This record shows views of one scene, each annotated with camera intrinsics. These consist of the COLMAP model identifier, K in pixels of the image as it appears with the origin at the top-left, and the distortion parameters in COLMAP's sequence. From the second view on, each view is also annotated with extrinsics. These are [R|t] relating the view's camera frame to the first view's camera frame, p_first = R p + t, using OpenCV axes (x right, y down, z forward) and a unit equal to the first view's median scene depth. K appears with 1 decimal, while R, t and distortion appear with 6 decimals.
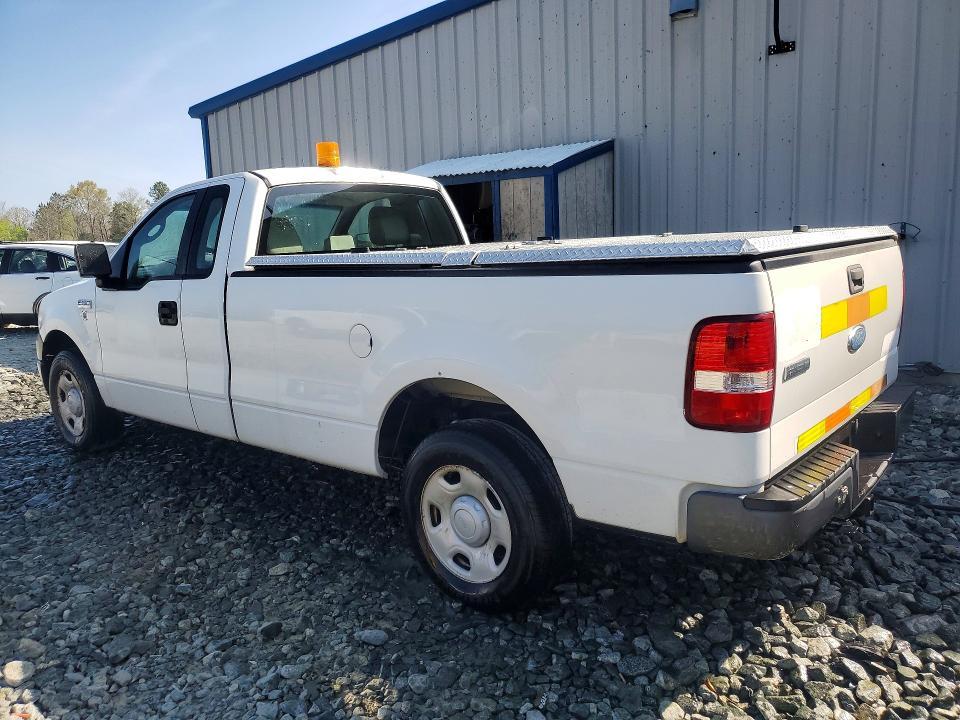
lens RADIAL K [[739.4, 0, 480.0], [0, 739.4, 360.0], [0, 0, 1]] dist [0.005072, 0.008100]
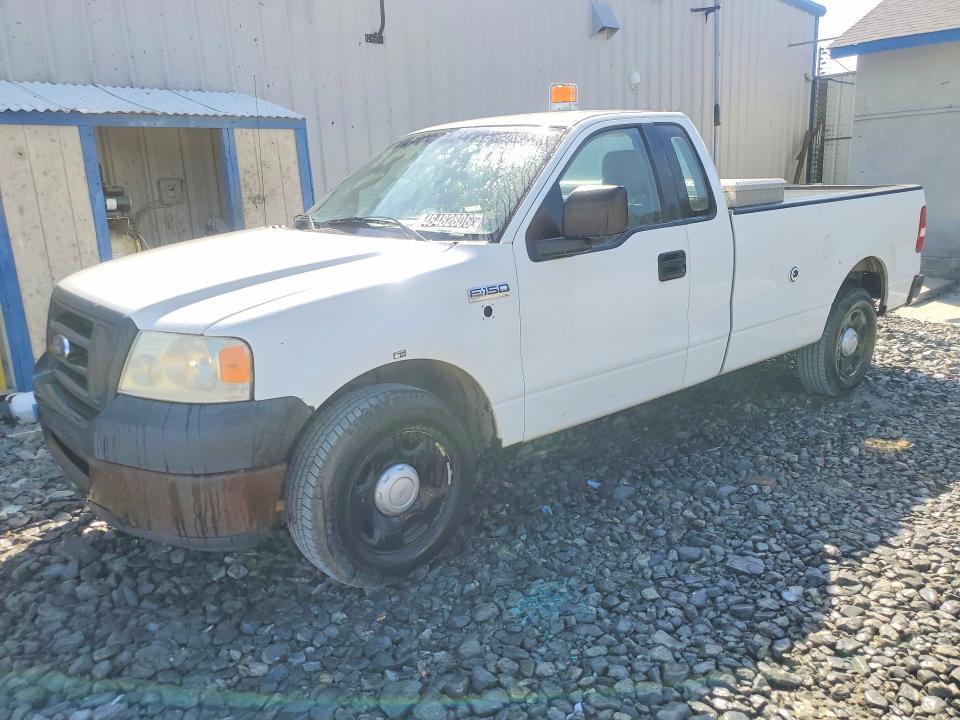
lens RADIAL K [[739.4, 0, 480.0], [0, 739.4, 360.0], [0, 0, 1]] dist [0.005072, 0.008100]
pose [[0.149520, -0.202395, 0.967822, -0.797793], [0.191489, 0.966221, 0.172477, -0.089992], [-0.970039, 0.159539, 0.183225, 0.656342]]
